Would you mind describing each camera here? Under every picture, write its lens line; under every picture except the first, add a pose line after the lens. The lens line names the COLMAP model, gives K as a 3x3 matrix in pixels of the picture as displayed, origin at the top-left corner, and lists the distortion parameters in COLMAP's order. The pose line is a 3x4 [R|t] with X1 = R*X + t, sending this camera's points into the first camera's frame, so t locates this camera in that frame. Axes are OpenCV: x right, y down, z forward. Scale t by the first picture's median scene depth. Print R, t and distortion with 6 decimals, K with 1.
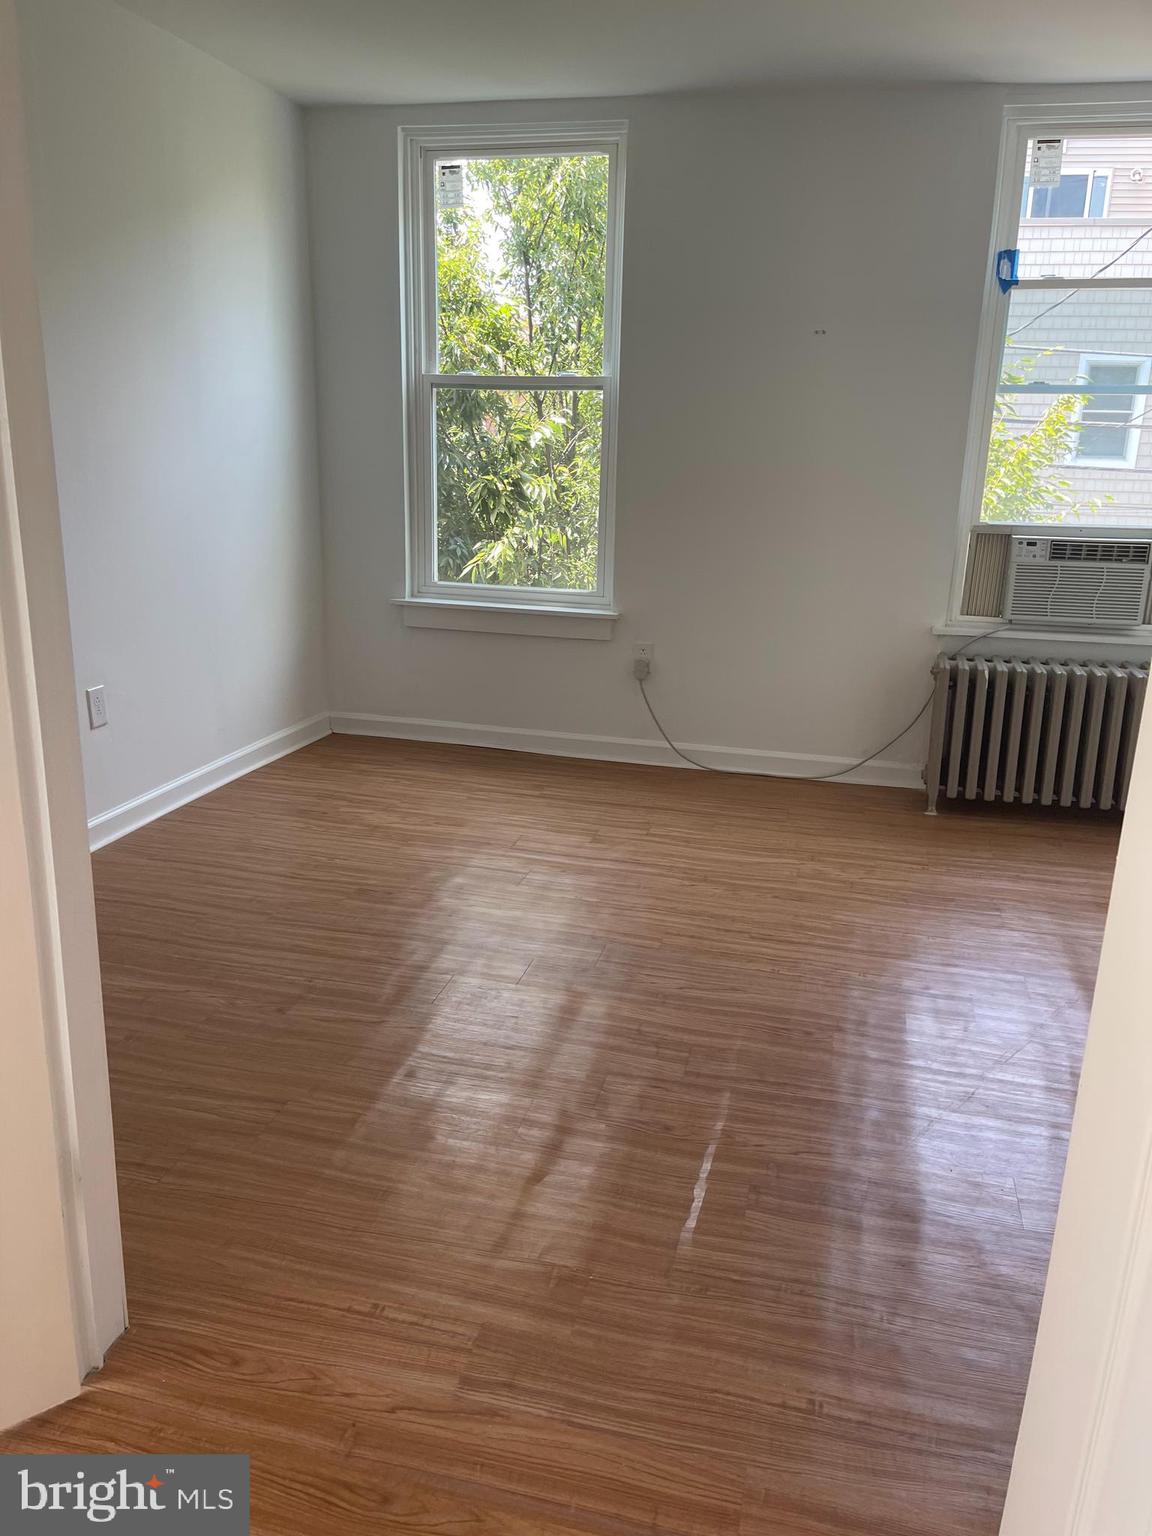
lens RADIAL K [[1202.6, 0, 576.0], [0, 1202.6, 768.0], [0, 0, 1]] dist [0.025345, -0.001979]
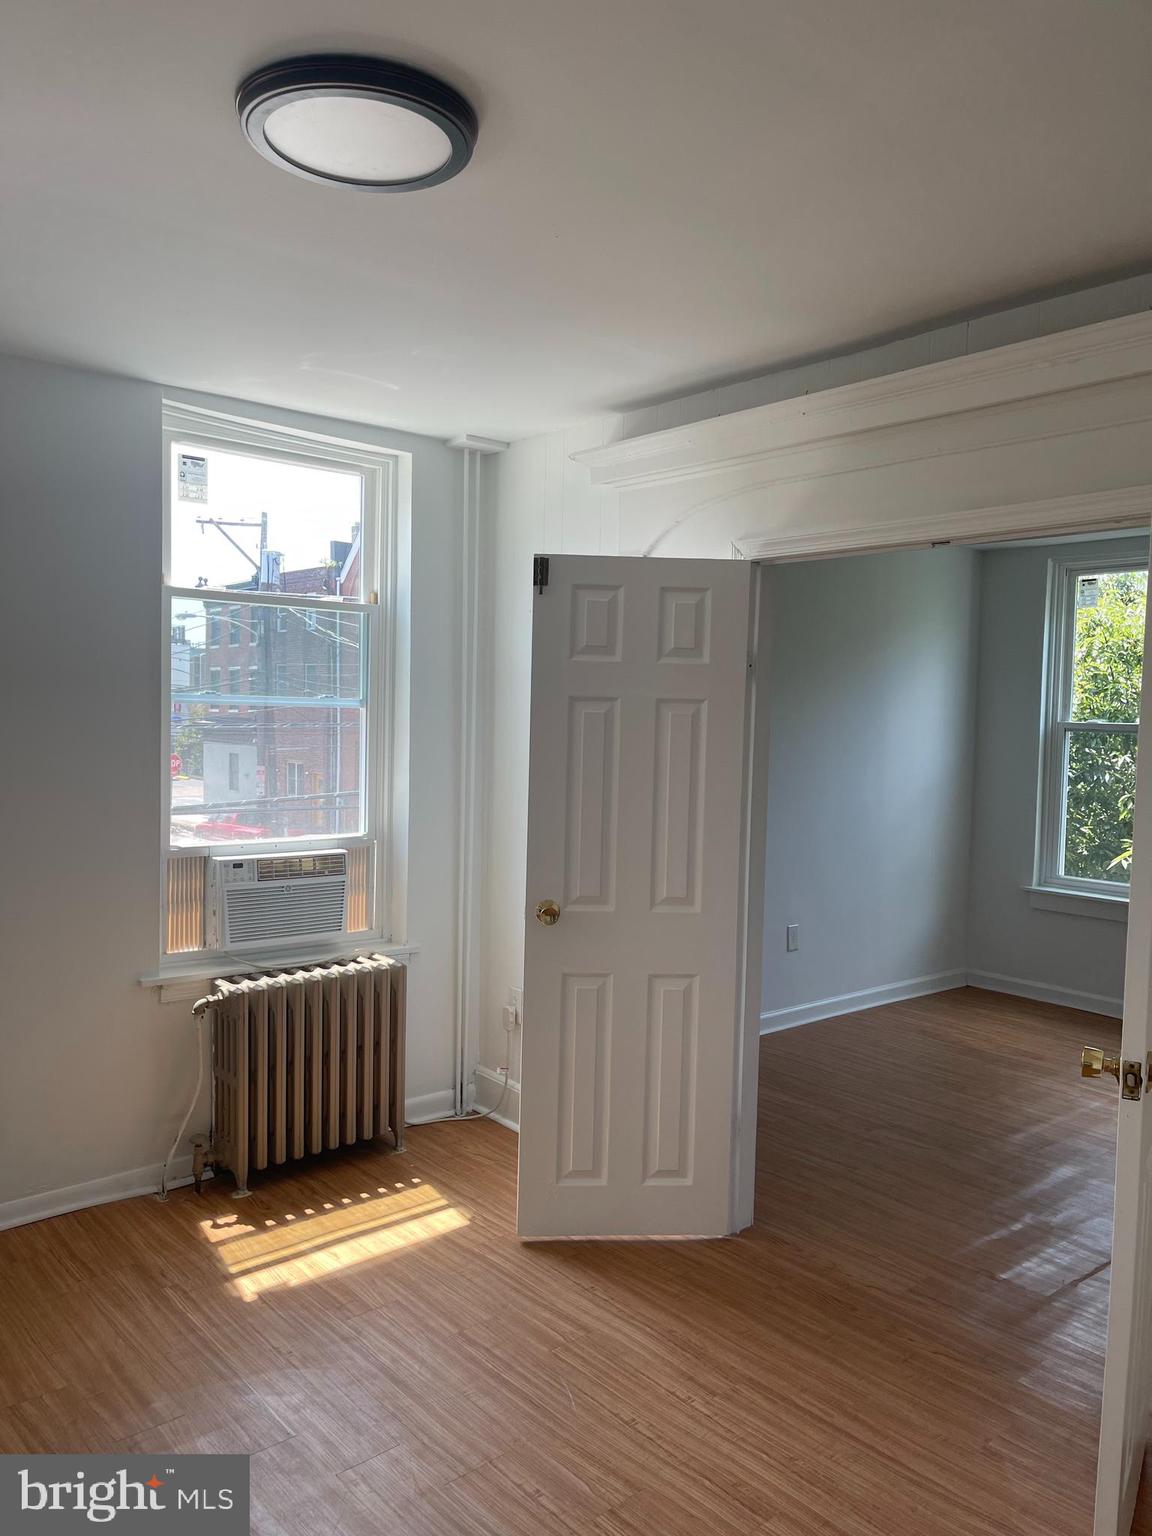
lens RADIAL K [[1160.9, 0, 575.9], [0, 1160.9, 801.8], [0, 0, 1]] dist [0.096083, -0.122041]
pose [[0.827588, 0.045885, -0.559457, 0.174099], [-0.157229, 0.975707, -0.152558, 0.044851], [0.538867, 0.214218, 0.814698, -0.349772]]
